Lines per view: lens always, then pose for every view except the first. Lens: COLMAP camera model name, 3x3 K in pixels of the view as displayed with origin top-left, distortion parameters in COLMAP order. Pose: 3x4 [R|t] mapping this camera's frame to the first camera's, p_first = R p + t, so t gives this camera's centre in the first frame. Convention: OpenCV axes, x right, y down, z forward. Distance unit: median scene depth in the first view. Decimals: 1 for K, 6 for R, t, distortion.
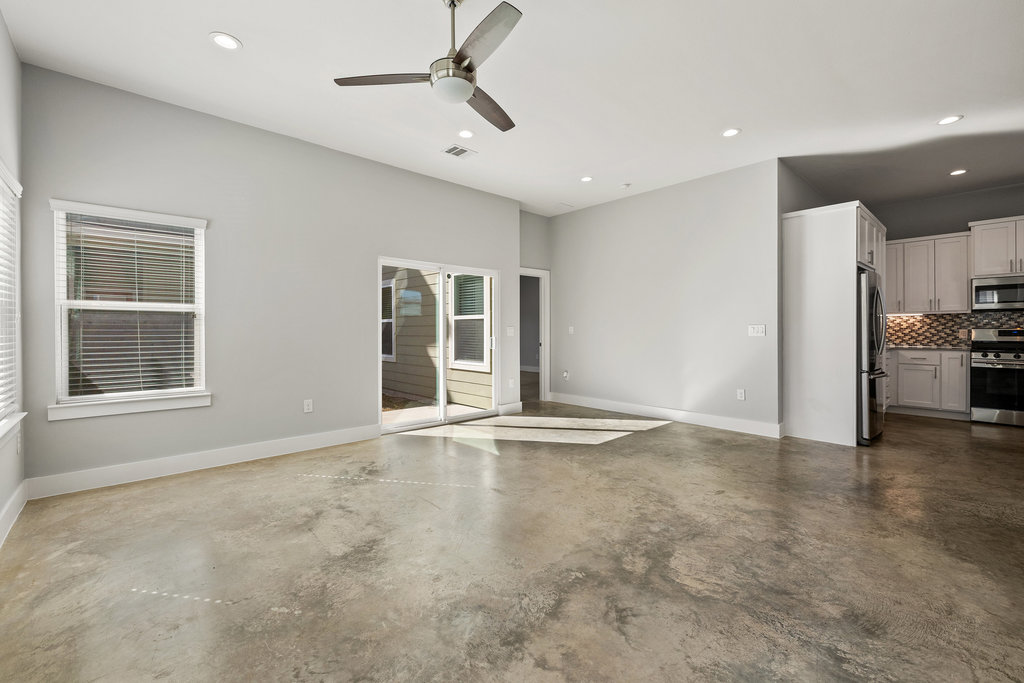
lens RADIAL K [[435.5, 0, 510.5], [0, 435.5, 334.2], [0, 0, 1]] dist [-0.000034, 0.002328]
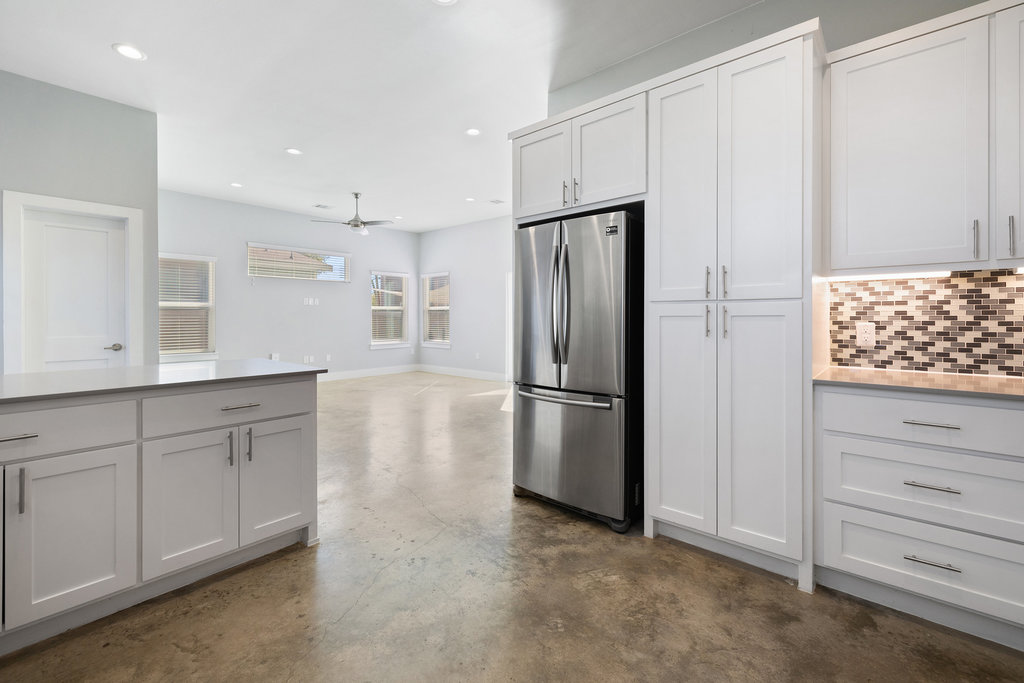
lens RADIAL K [[435.5, 0, 513.3], [0, 435.5, 315.7], [0, 0, 1]] dist [-0.000034, 0.002328]
pose [[0.113415, -0.000406, -0.993548, 2.133121], [-0.010676, 0.999942, -0.001627, -0.021731], [0.993490, 0.010792, 0.113404, 1.325734]]
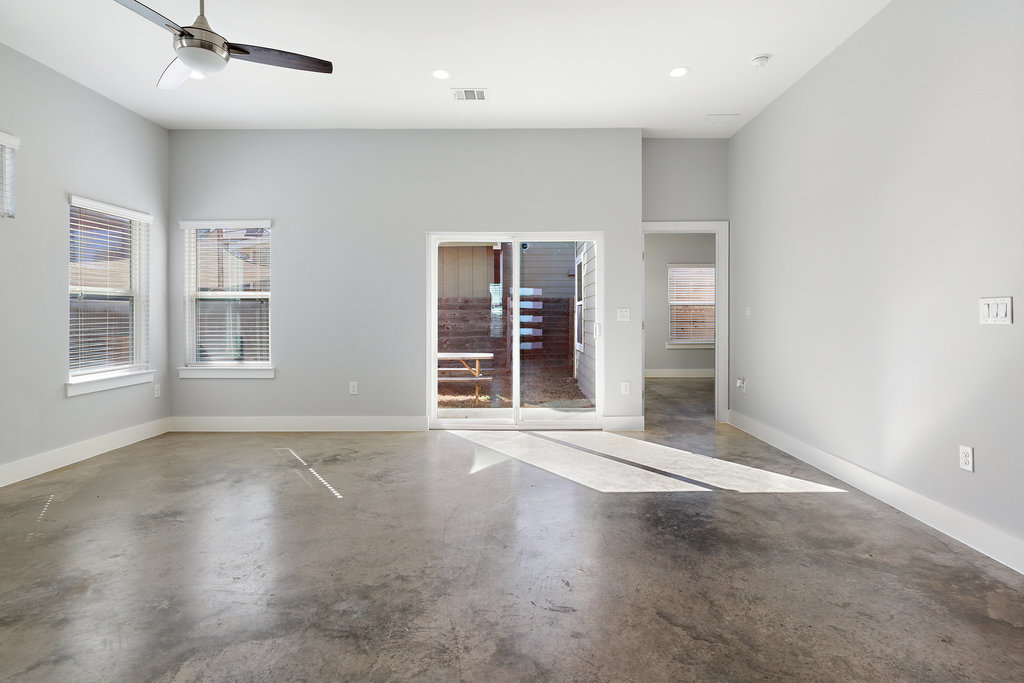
lens RADIAL K [[527.9, 0, 512.8], [0, 527.9, 318.1], [0, 0, 1]] dist [-0.001312, 0.001611]
pose [[0.730515, 0.002182, -0.682893, 0.921100], [-0.005356, 0.999982, -0.002534, 0.003585], [0.682875, 0.005509, 0.730514, 0.498620]]
